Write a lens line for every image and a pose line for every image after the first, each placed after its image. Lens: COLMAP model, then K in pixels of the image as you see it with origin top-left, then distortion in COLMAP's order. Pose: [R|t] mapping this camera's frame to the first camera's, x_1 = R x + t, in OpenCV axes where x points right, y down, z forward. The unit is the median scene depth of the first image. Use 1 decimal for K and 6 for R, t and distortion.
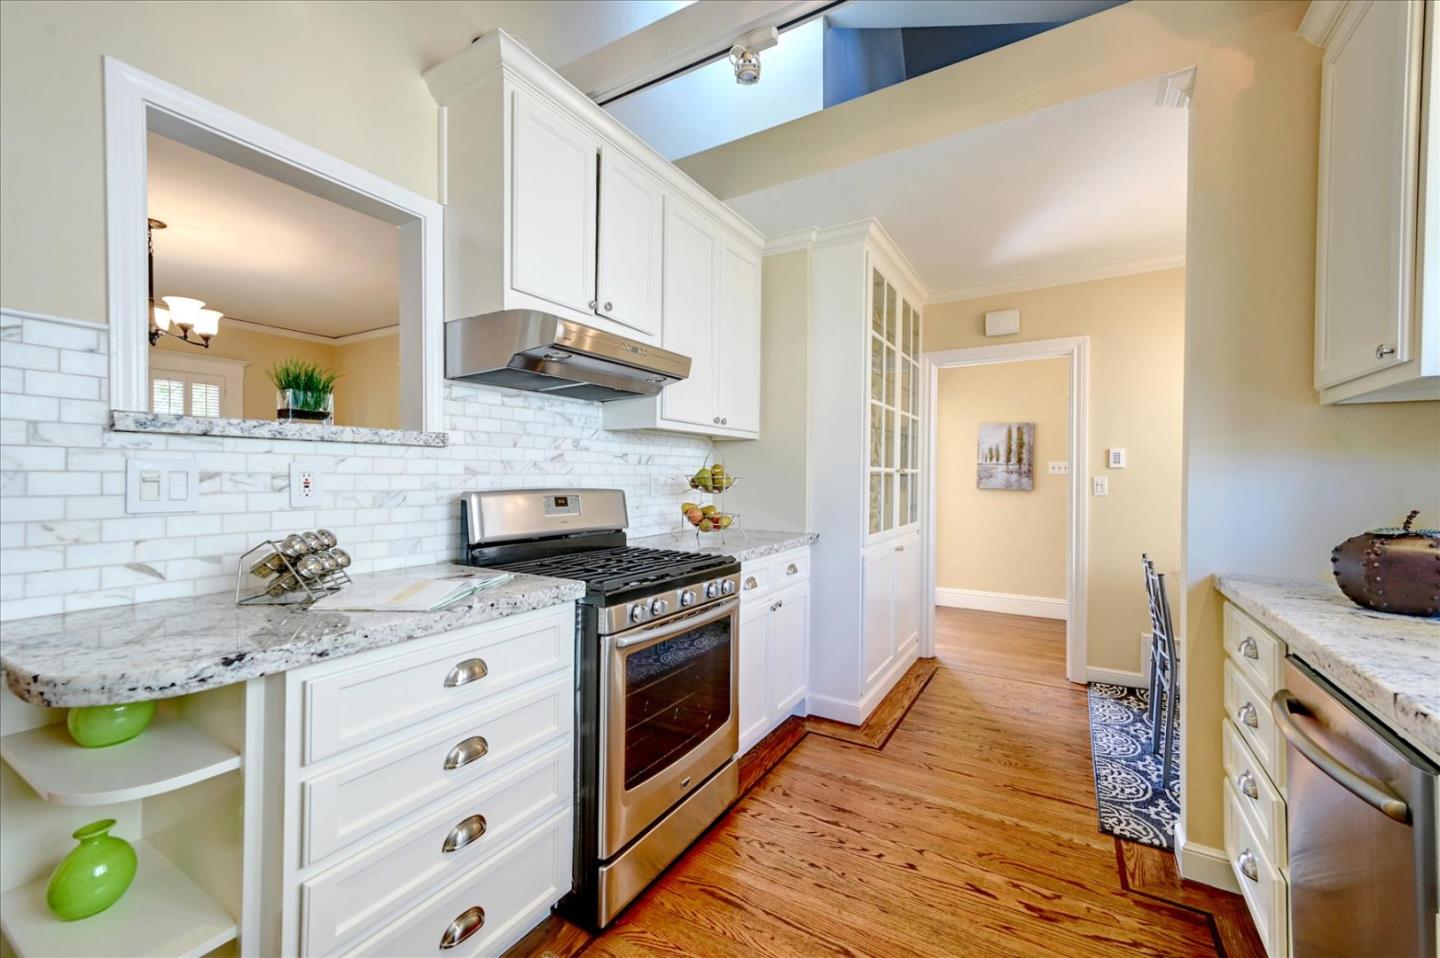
lens RADIAL K [[583.4, 0, 720.0], [0, 583.4, 479.0], [0, 0, 1]] dist [0.002096, 0.000149]
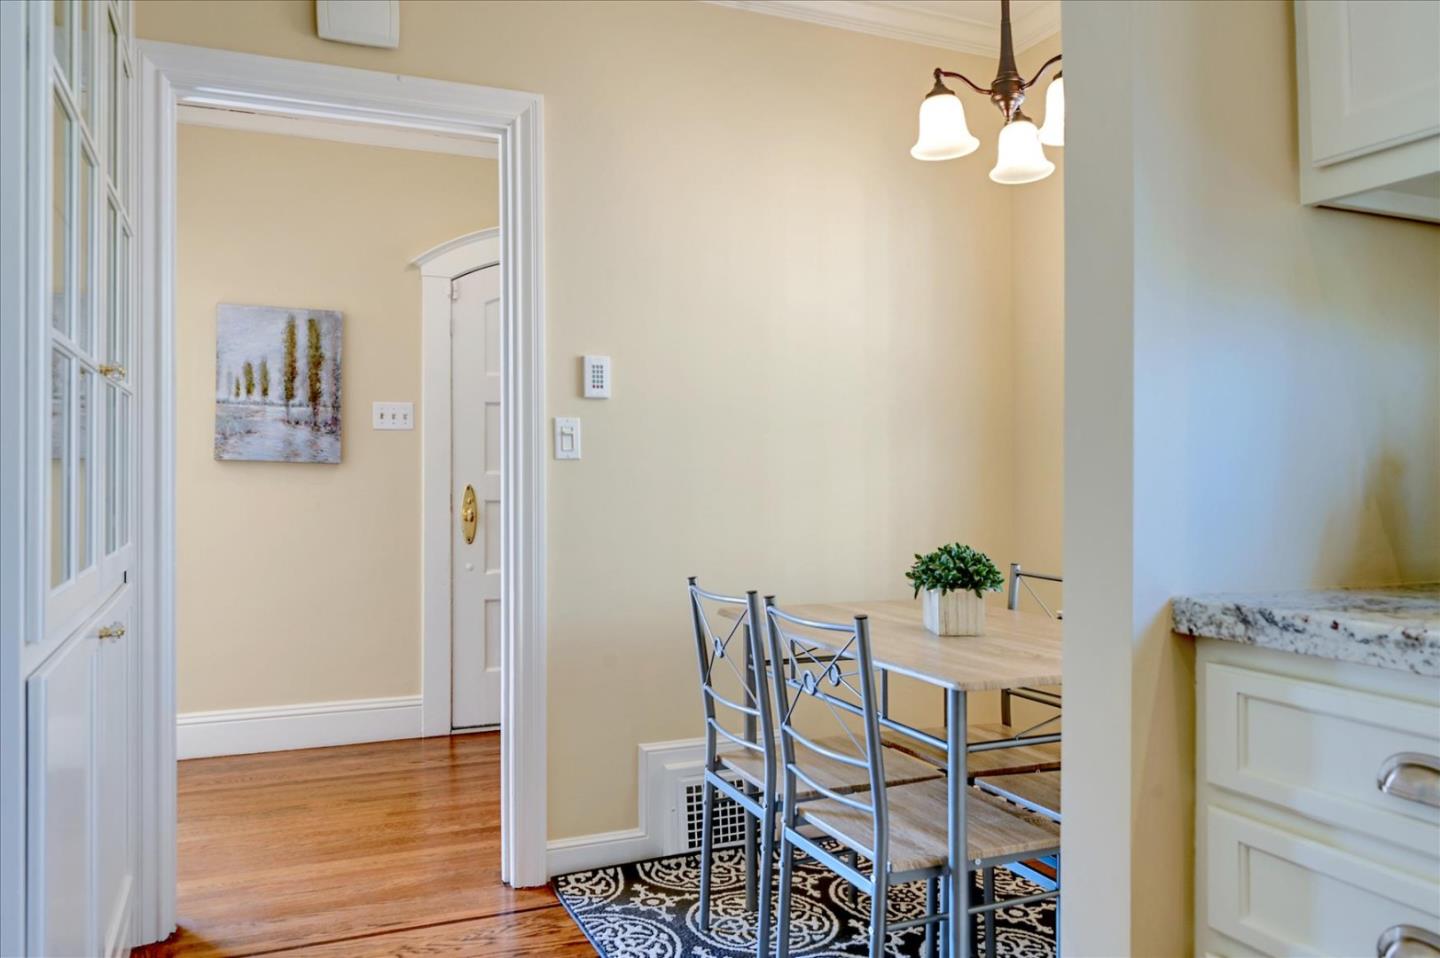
lens RADIAL K [[1090.9, 0, 720.0], [0, 1090.9, 479.0], [0, 0, 1]] dist [-0.006376, -0.003017]
pose [[0.573832, -0.011683, 0.818889, 0.033788], [0.007651, 0.999931, 0.008904, 0.043845], [-0.818937, 0.001156, 0.573882, 0.490467]]
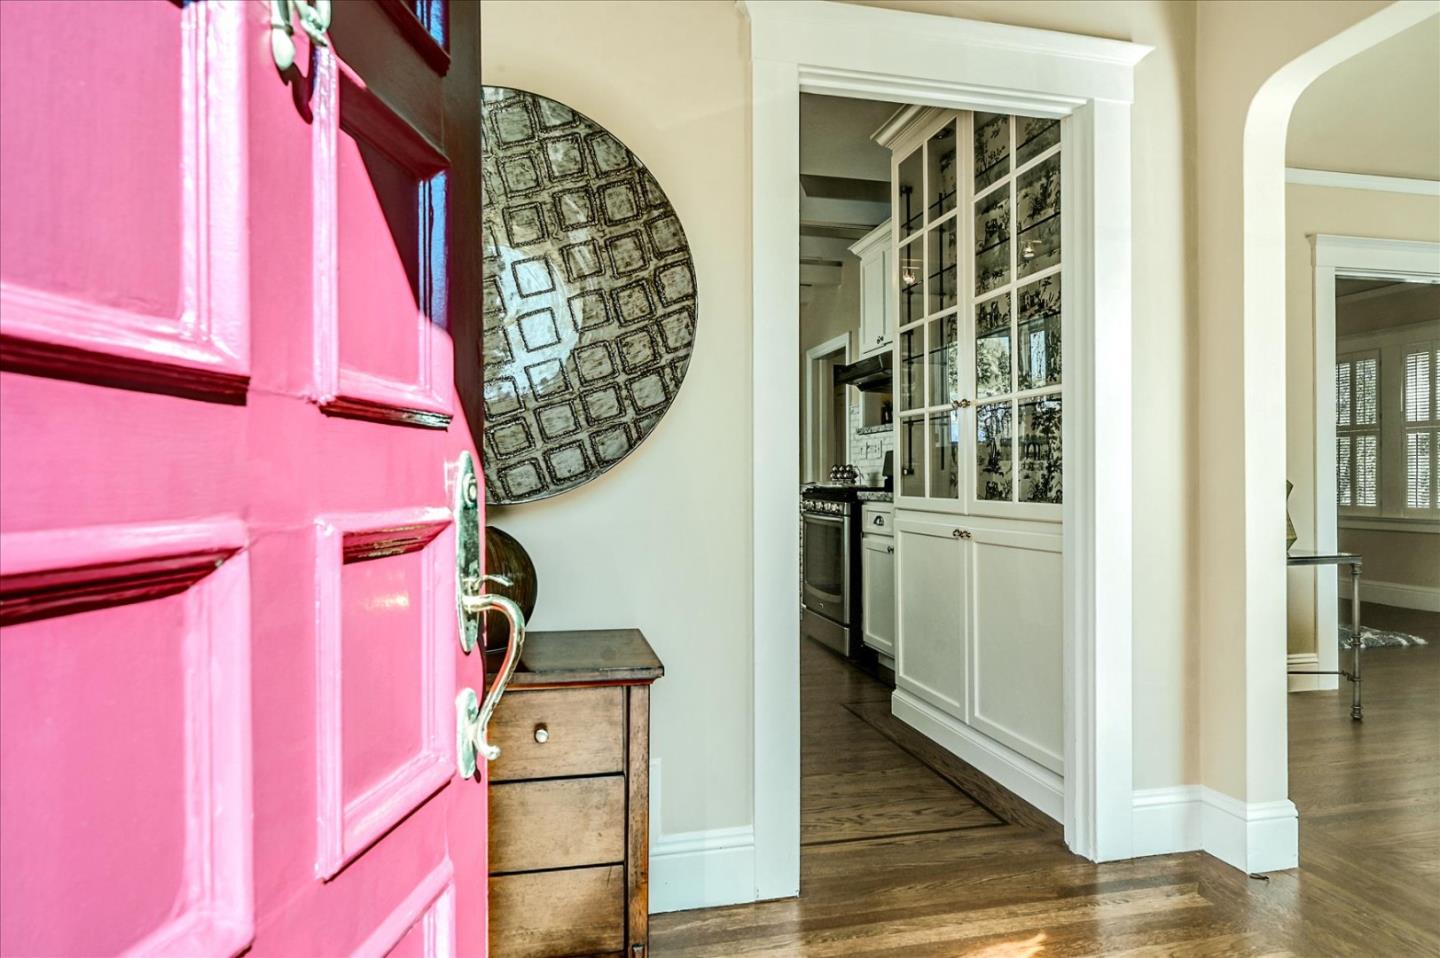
lens RADIAL K [[829.8, 0, 720.0], [0, 829.8, 479.0], [0, 0, 1]] dist [-0.000826, 0.000067]
pose [[-0.717963, 0.000735, -0.696080, 1.254296], [-0.005529, 0.999962, 0.006759, 0.063830], [0.696059, 0.008701, -0.717932, 1.666672]]
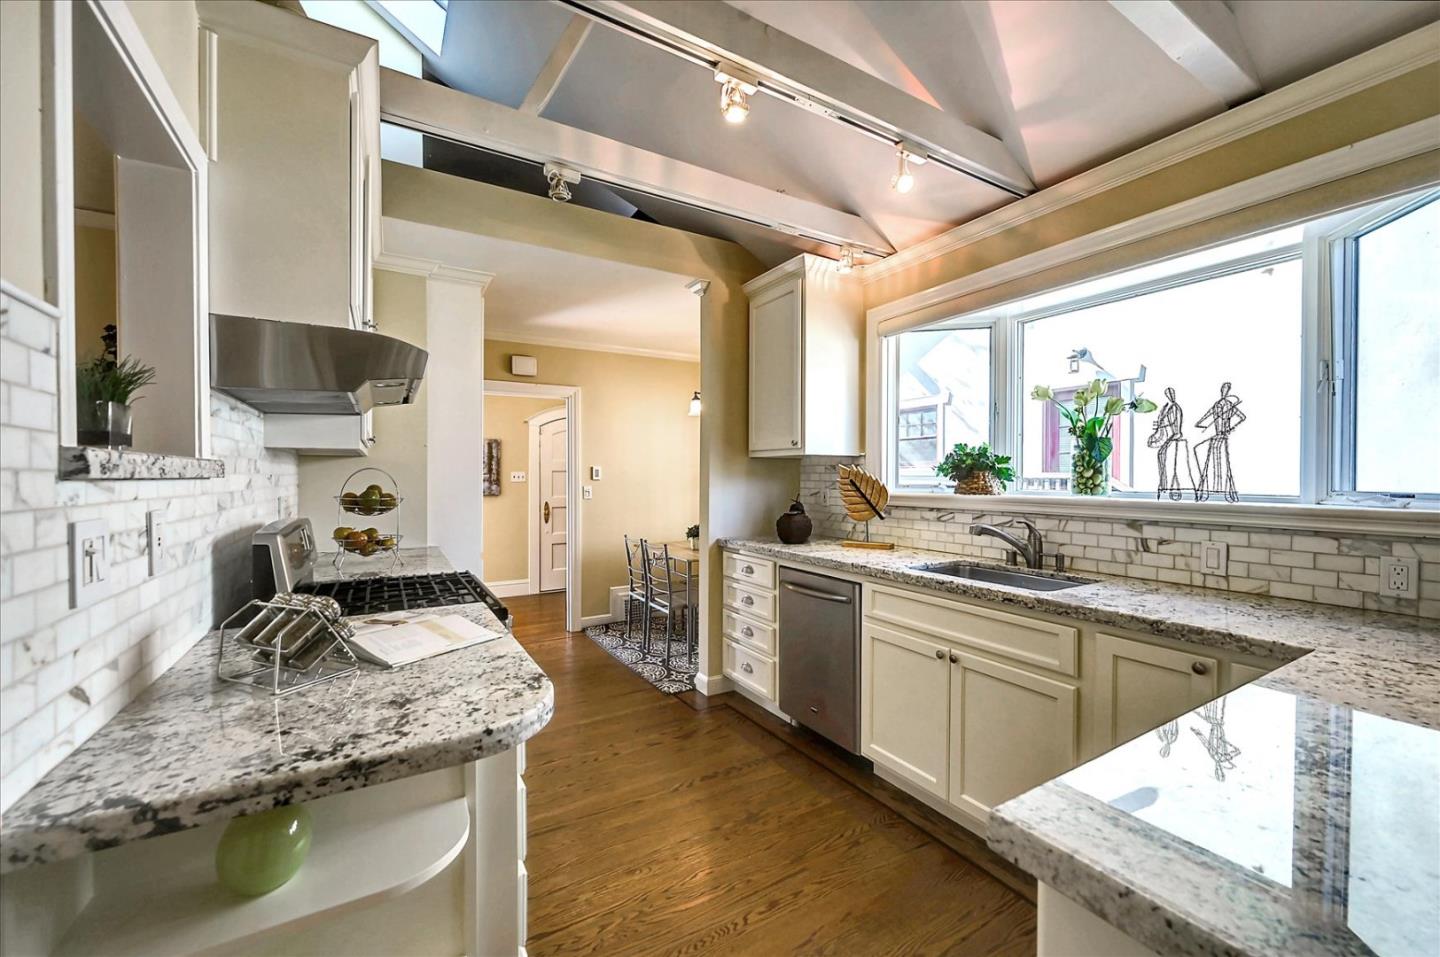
lens RADIAL K [[571.9, 0, 724.3], [0, 571.9, 478.4], [0, 0, 1]] dist [-0.001810, 0.000042]
pose [[0.467440, -0.010114, 0.883967, -0.523369], [0.008168, 0.999941, 0.007121, -0.034291], [-0.883987, 0.003891, 0.467495, 0.037546]]
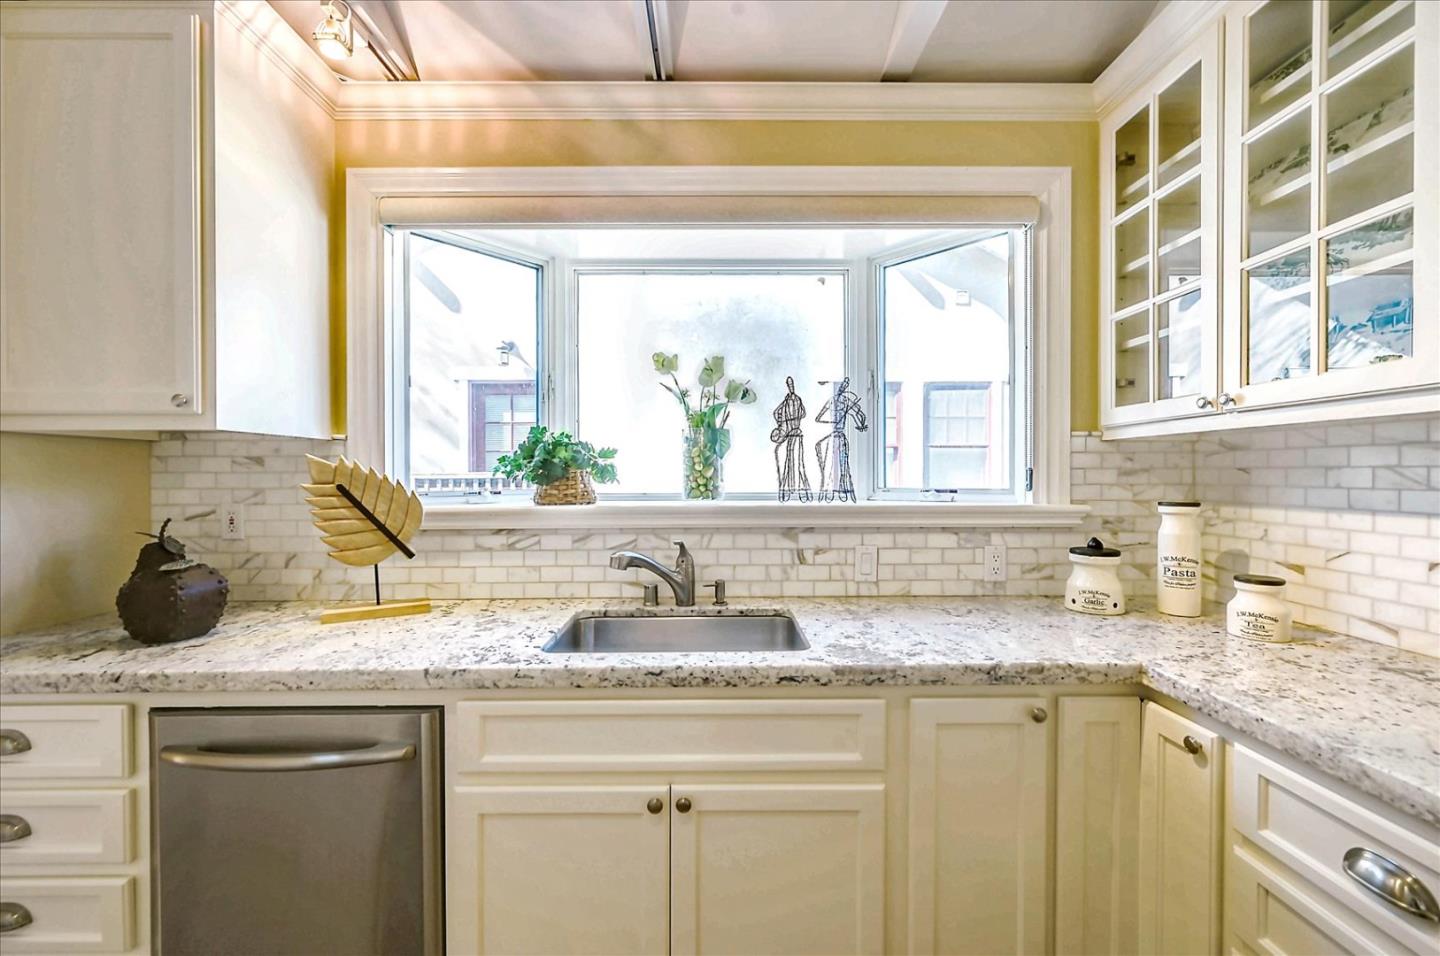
lens RADIAL K [[572.0, 0, 718.0], [0, 572.0, 480.6], [0, 0, 1]] dist [-0.000282, 0.000044]
pose [[-0.524332, -0.013162, 0.851412, -0.120887], [0.006482, 0.999790, 0.019448, -0.034726], [-0.851489, 0.015716, -0.524137, 0.296855]]
